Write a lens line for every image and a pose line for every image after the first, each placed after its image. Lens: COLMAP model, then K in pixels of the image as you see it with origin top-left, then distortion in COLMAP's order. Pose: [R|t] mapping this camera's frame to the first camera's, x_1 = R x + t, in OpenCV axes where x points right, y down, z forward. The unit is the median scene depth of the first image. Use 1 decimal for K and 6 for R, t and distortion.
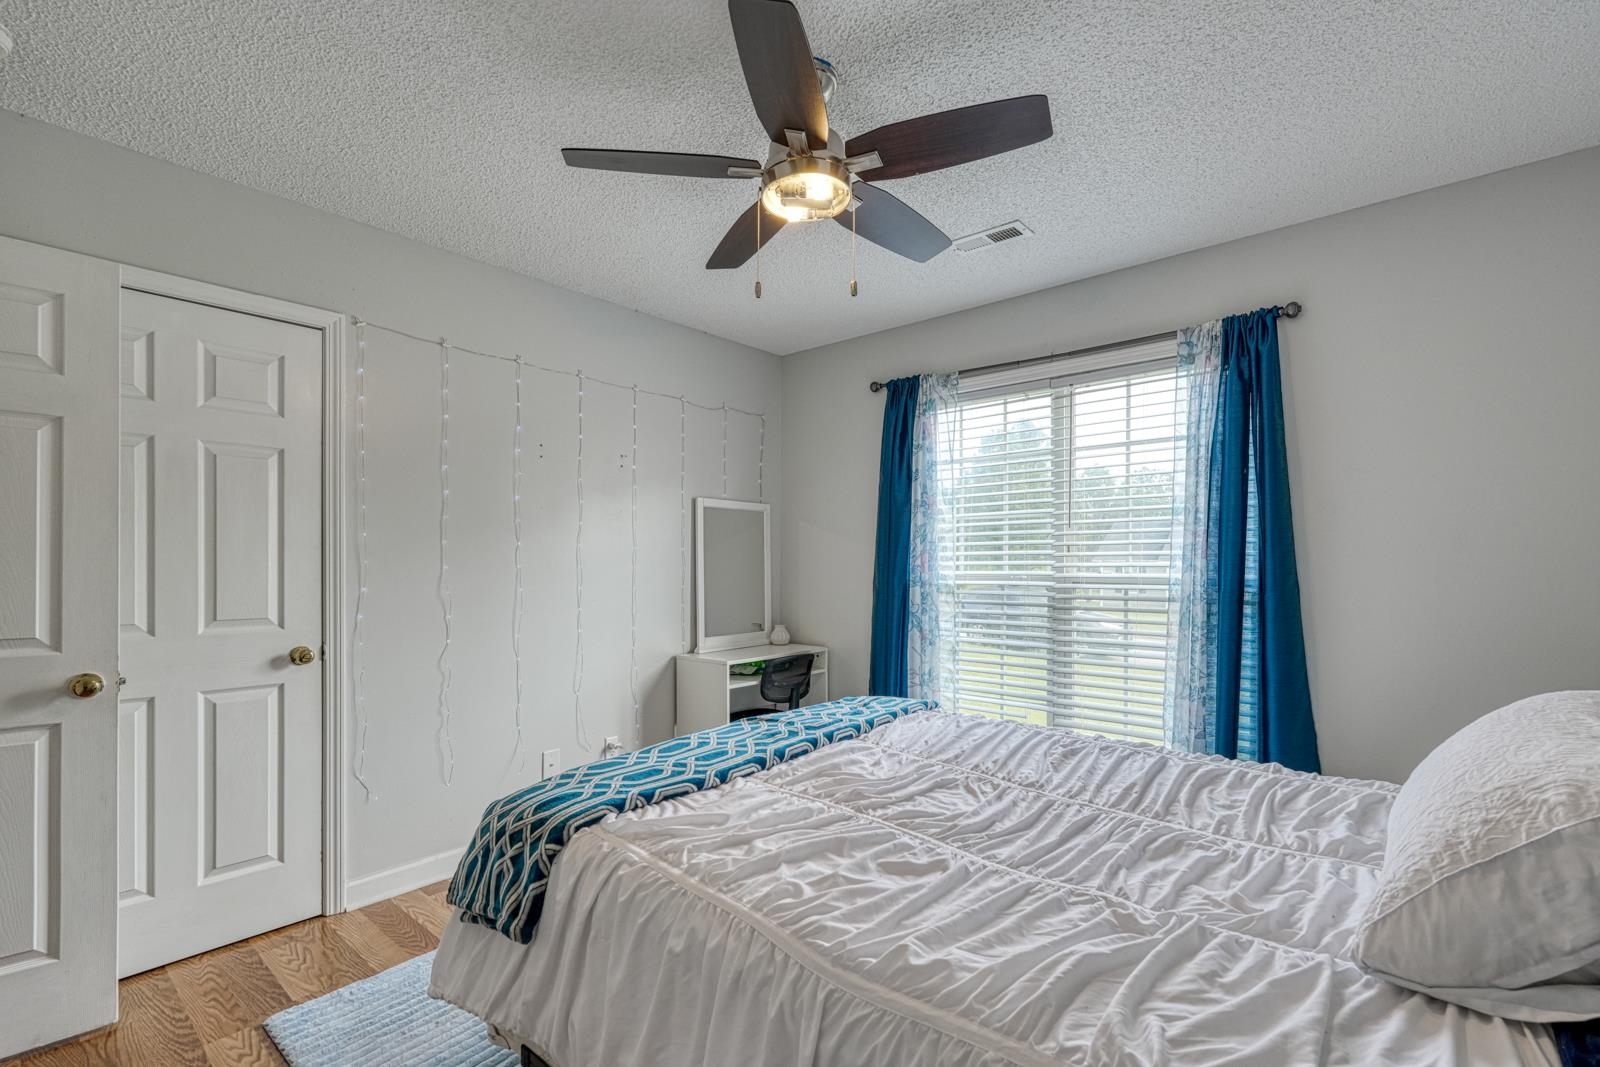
lens RADIAL K [[697.6, 0, 803.6], [0, 697.6, 545.7], [0, 0, 1]] dist [-0.001417, -0.000401]
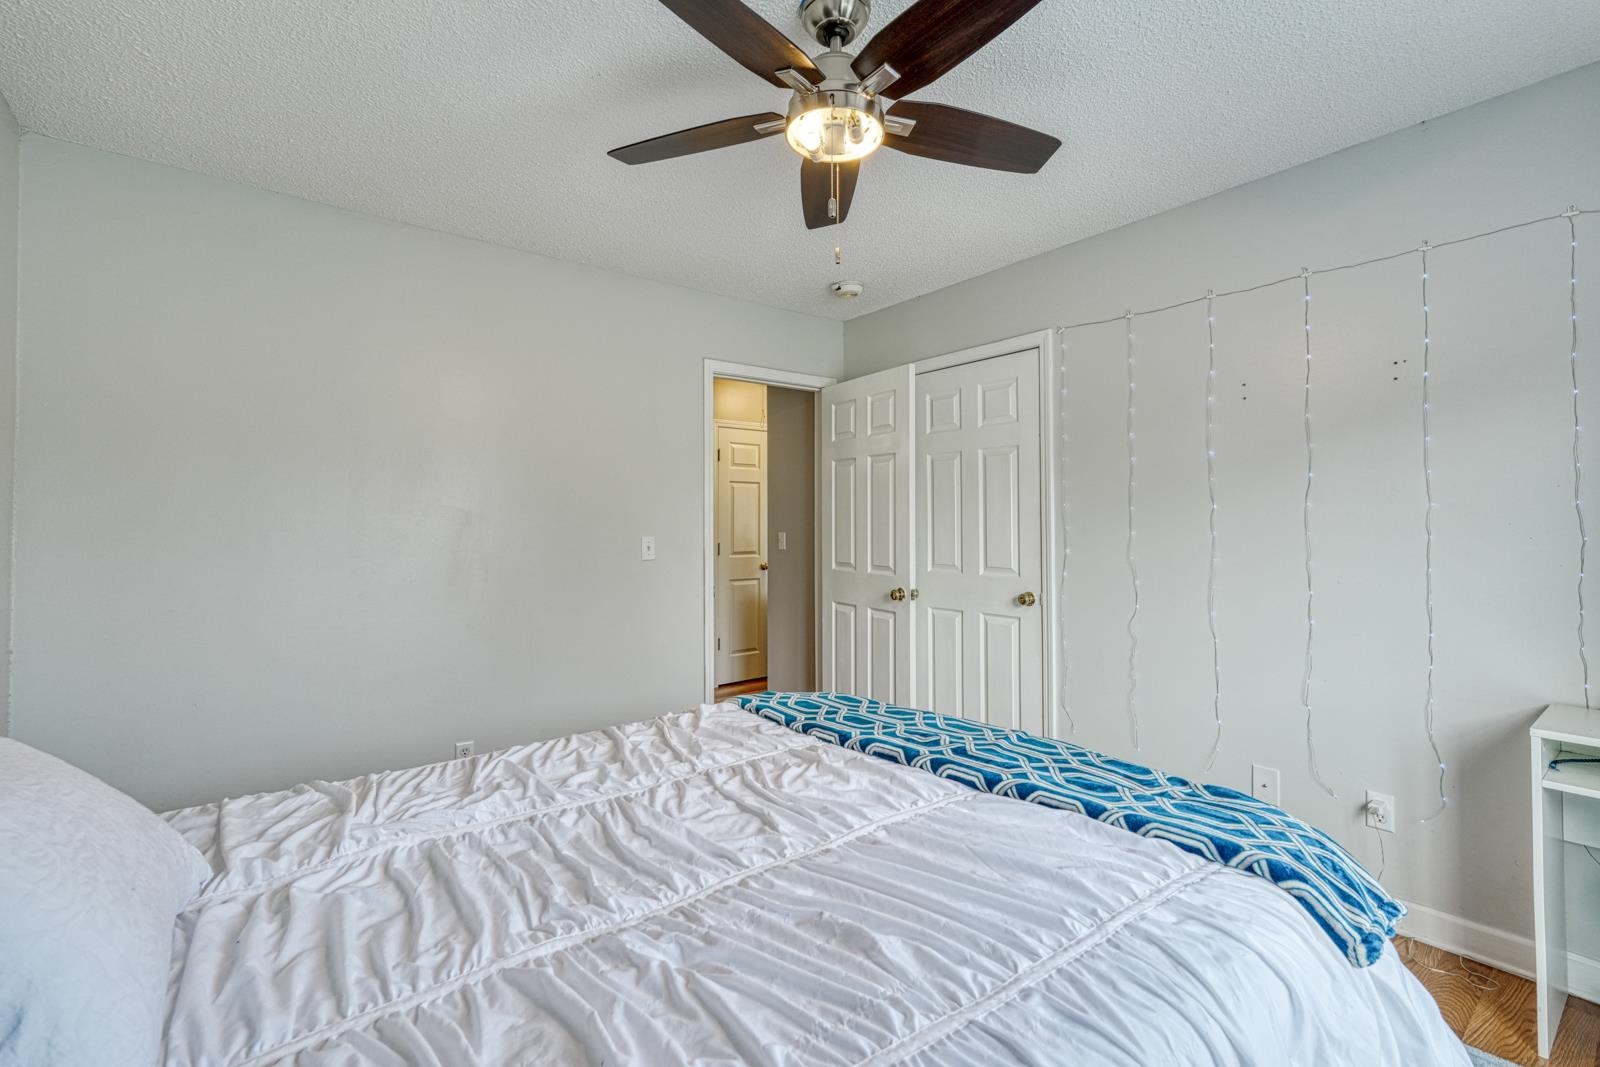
lens RADIAL K [[664.1, 0, 800.0], [0, 664.1, 533.5], [0, 0, 1]] dist [0.000039, -0.000019]
pose [[-0.152760, 0.004264, -0.988254, 0.550403], [0.020829, 0.999782, 0.001094, 0.020520], [0.988044, -0.020417, -0.152816, 0.713397]]
